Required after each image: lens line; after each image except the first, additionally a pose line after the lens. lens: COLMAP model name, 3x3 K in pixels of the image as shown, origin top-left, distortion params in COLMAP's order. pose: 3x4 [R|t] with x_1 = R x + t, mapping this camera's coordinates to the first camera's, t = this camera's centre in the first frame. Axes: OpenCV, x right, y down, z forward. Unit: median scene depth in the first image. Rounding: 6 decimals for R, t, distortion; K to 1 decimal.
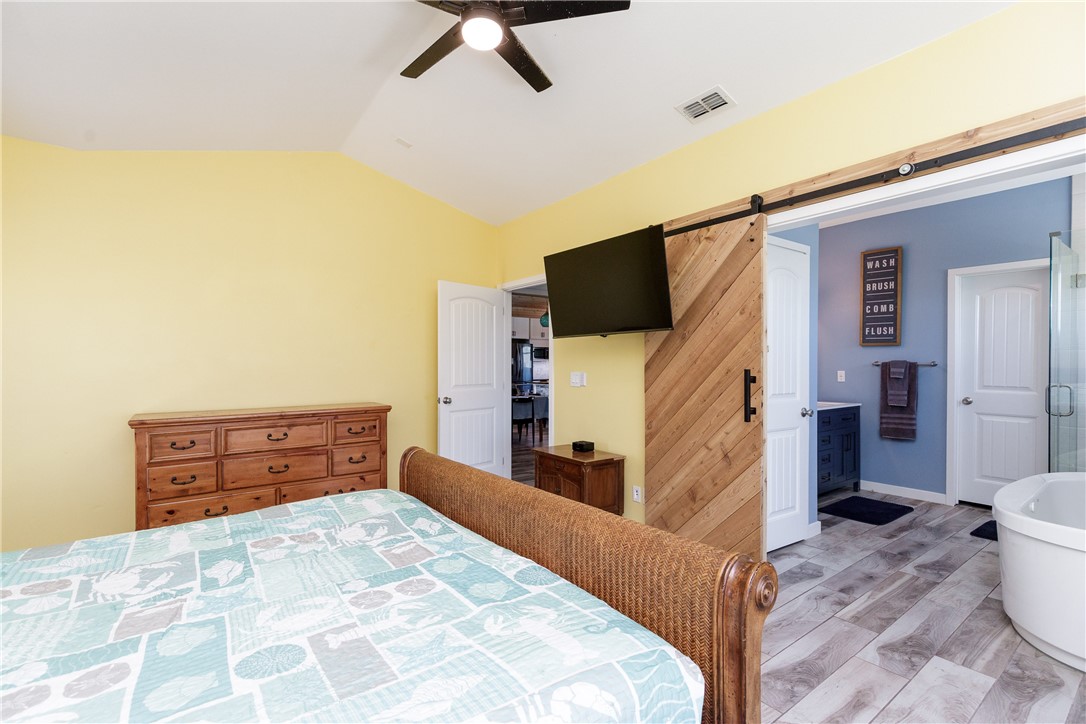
lens RADIAL K [[491.8, 0, 538.7], [0, 491.8, 367.4], [0, 0, 1]] dist [0.004510, 0.000085]
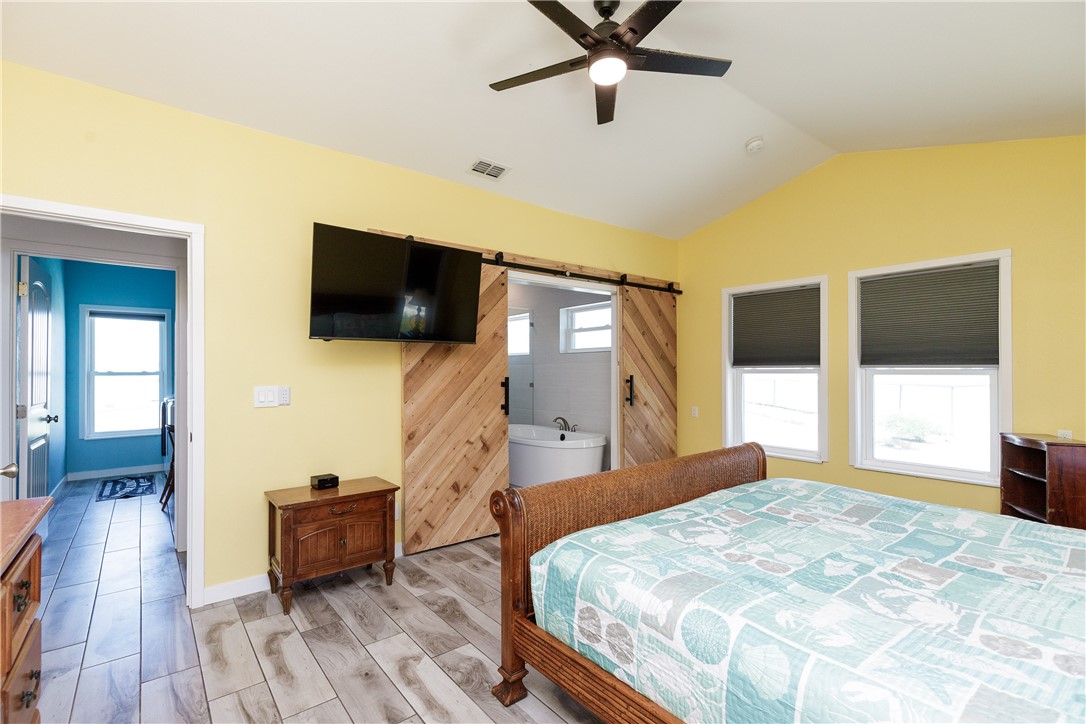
lens RADIAL K [[491.8, 0, 538.7], [0, 491.8, 367.4], [0, 0, 1]] dist [0.004510, 0.000085]
pose [[-0.042659, 0.014395, 0.998986, -1.544527], [0.015051, 0.999792, -0.013764, -0.006503], [-0.998976, 0.014449, -0.042867, 1.563167]]
